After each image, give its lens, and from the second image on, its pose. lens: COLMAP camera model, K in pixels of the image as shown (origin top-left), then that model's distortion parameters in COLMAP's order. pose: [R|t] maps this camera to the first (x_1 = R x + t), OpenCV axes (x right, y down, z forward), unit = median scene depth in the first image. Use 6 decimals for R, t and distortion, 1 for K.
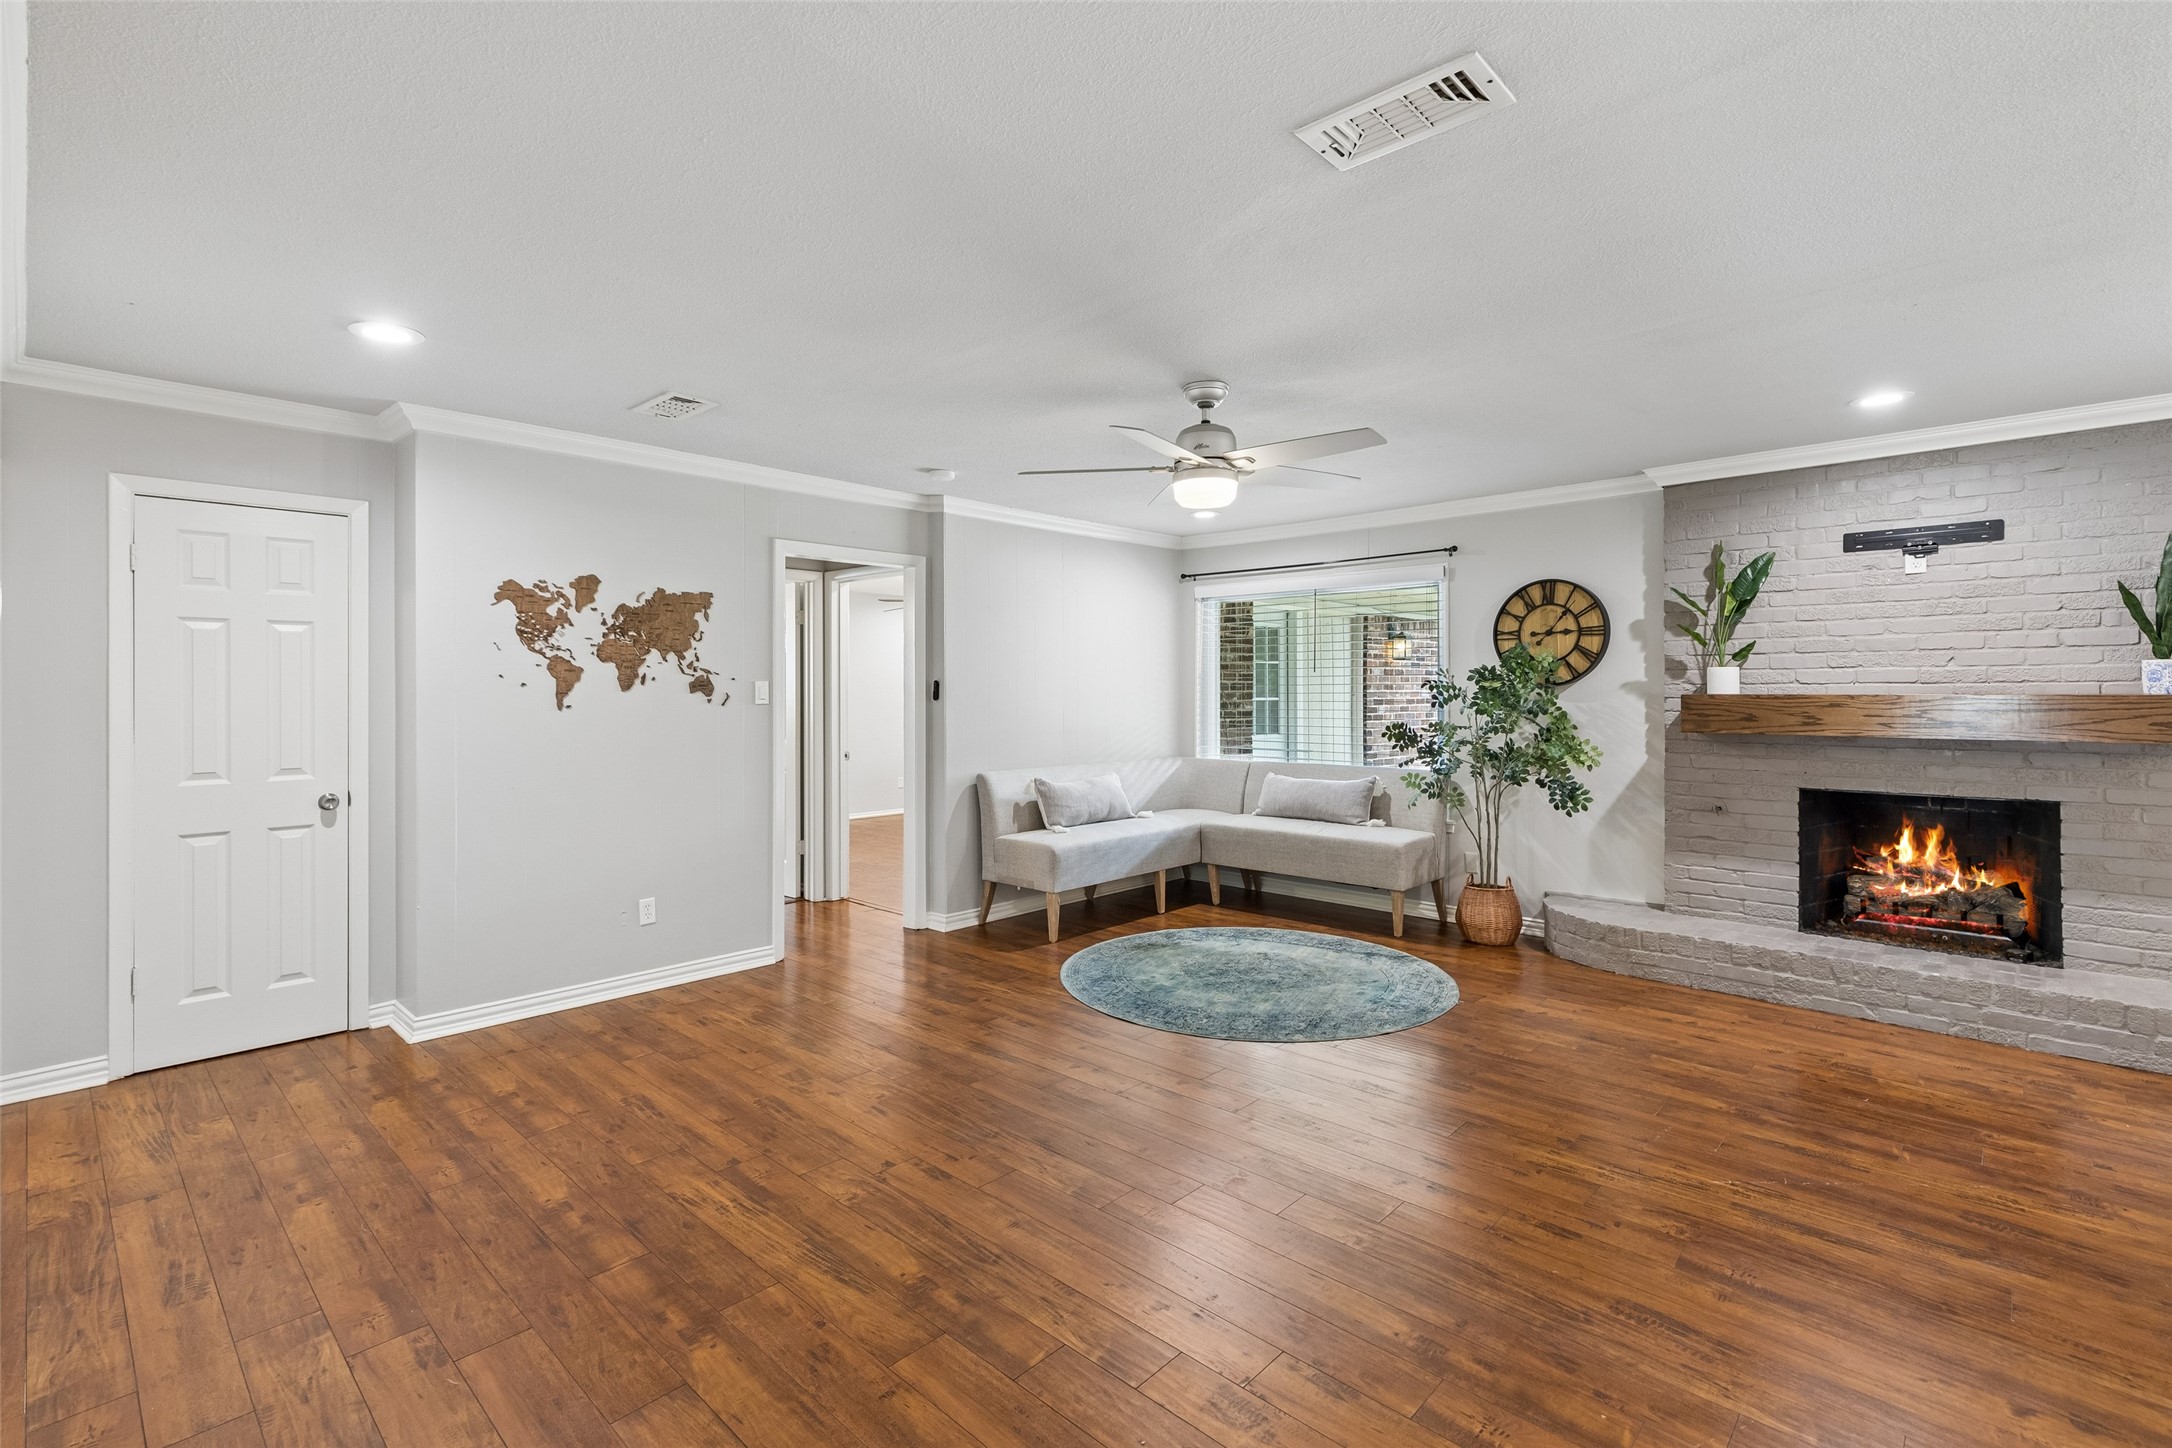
lens RADIAL K [[984.0, 0, 1067.8], [0, 984.0, 709.4], [0, 0, 1]] dist [0.007502, 0.000595]
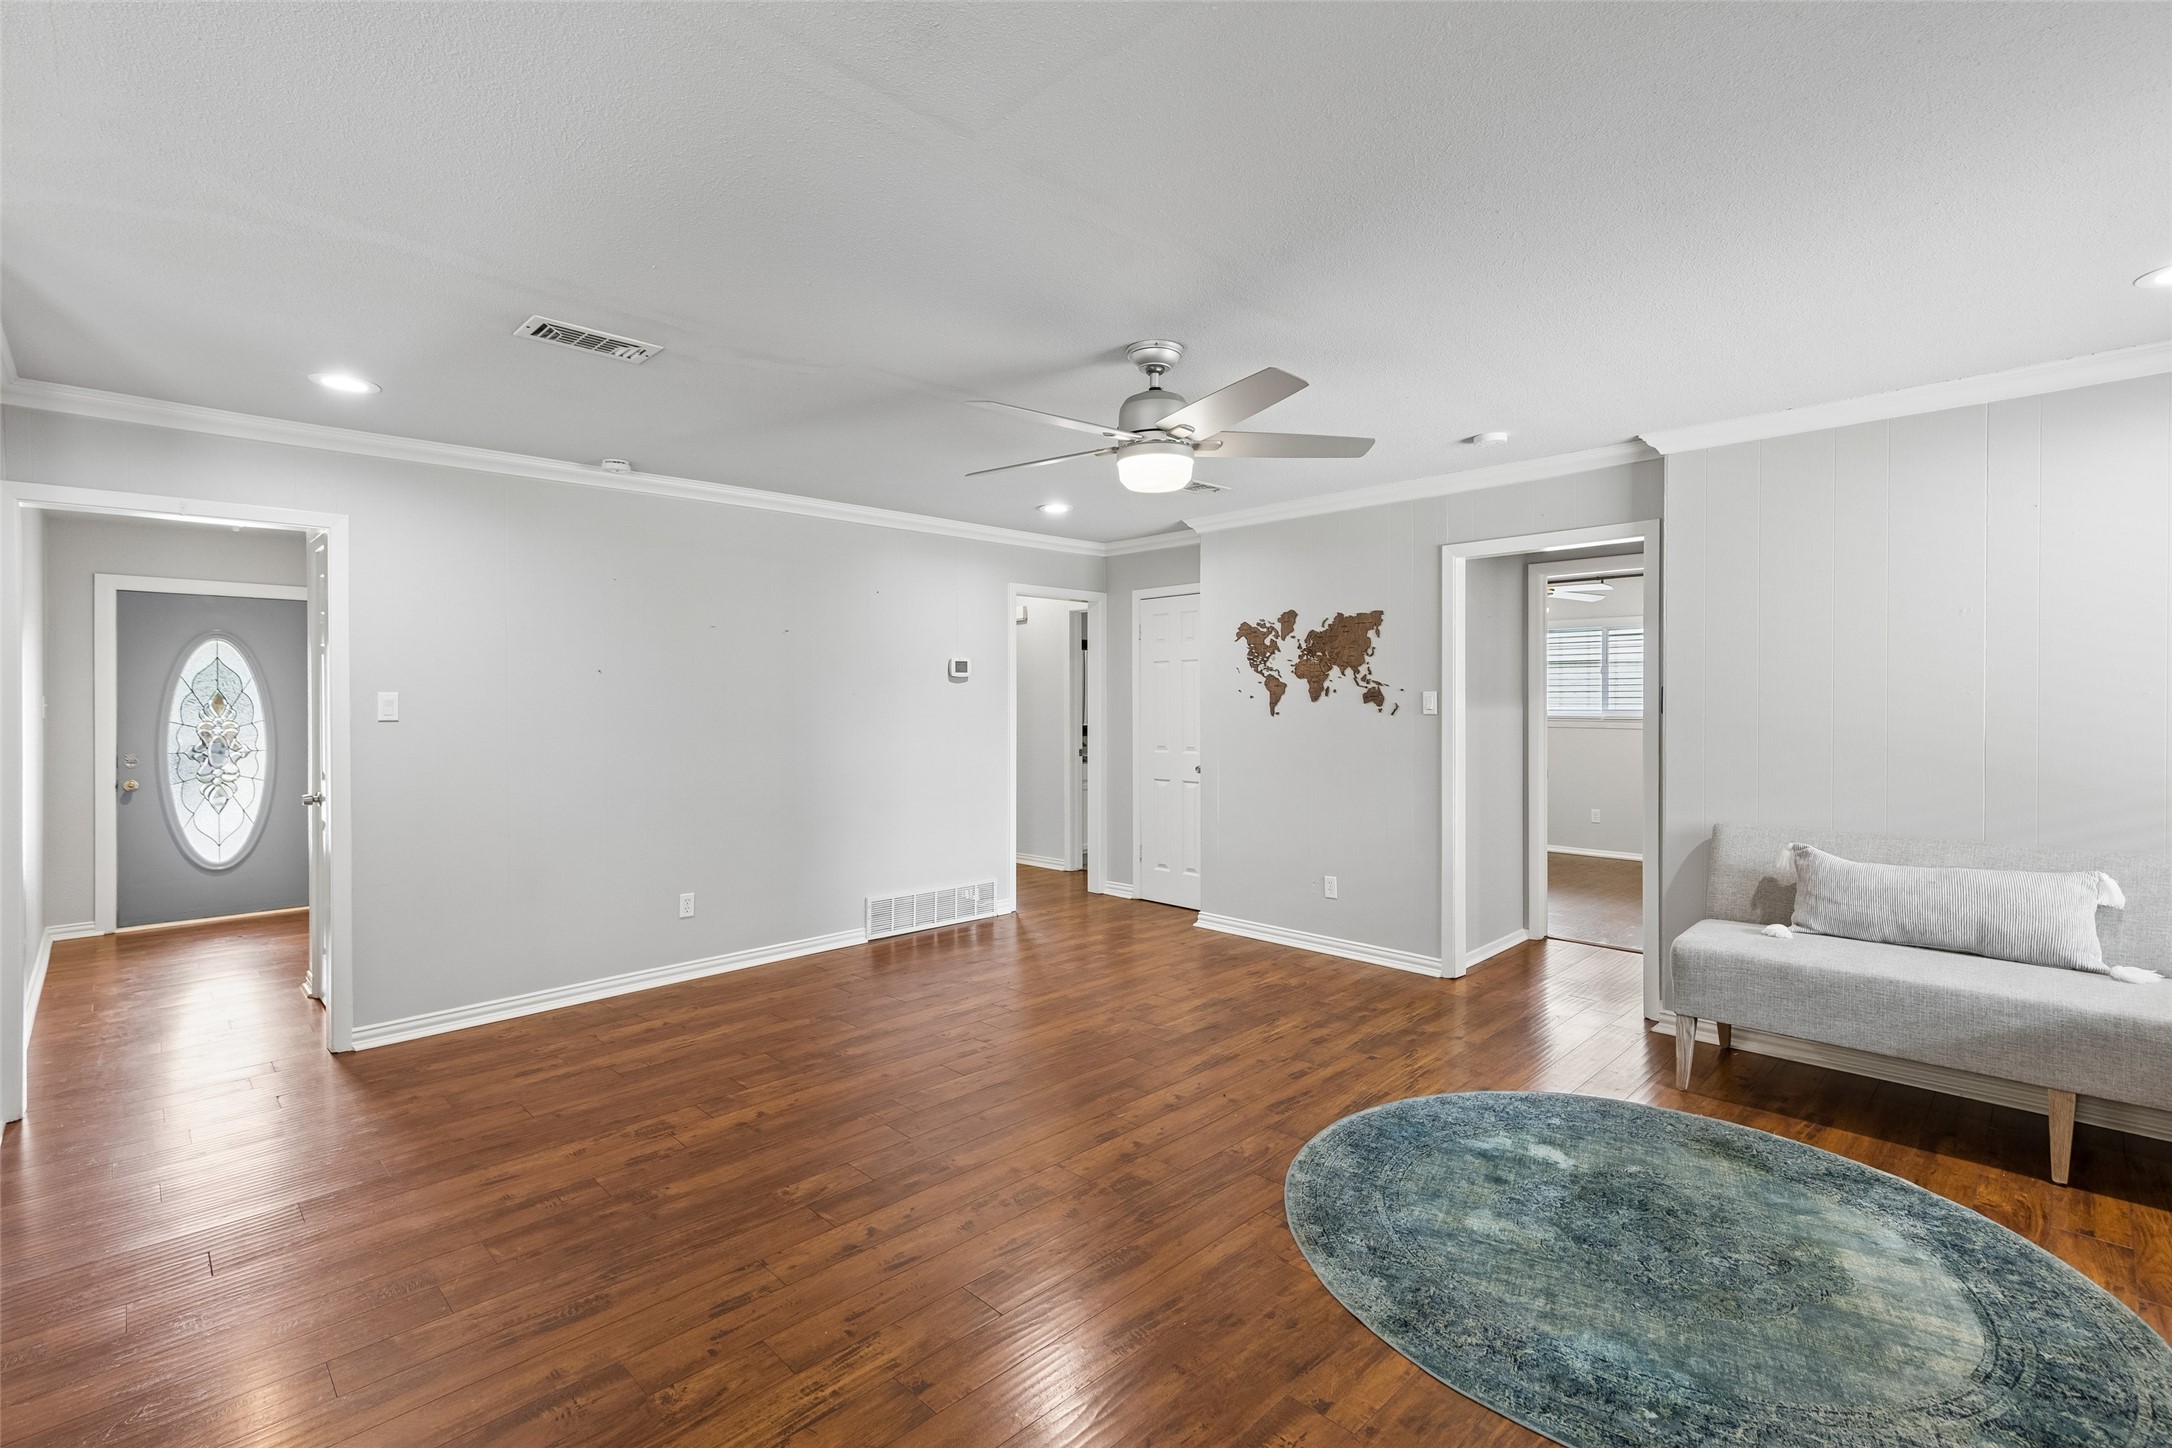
lens RADIAL K [[984.0, 0, 1091.7], [0, 984.0, 721.0], [0, 0, 1]] dist [0.007502, 0.000595]
pose [[-0.025717, 0.023514, -0.999393, 0.811246], [-0.014478, 0.999610, 0.023891, -0.020452], [0.999564, 0.015084, -0.025366, 0.790833]]
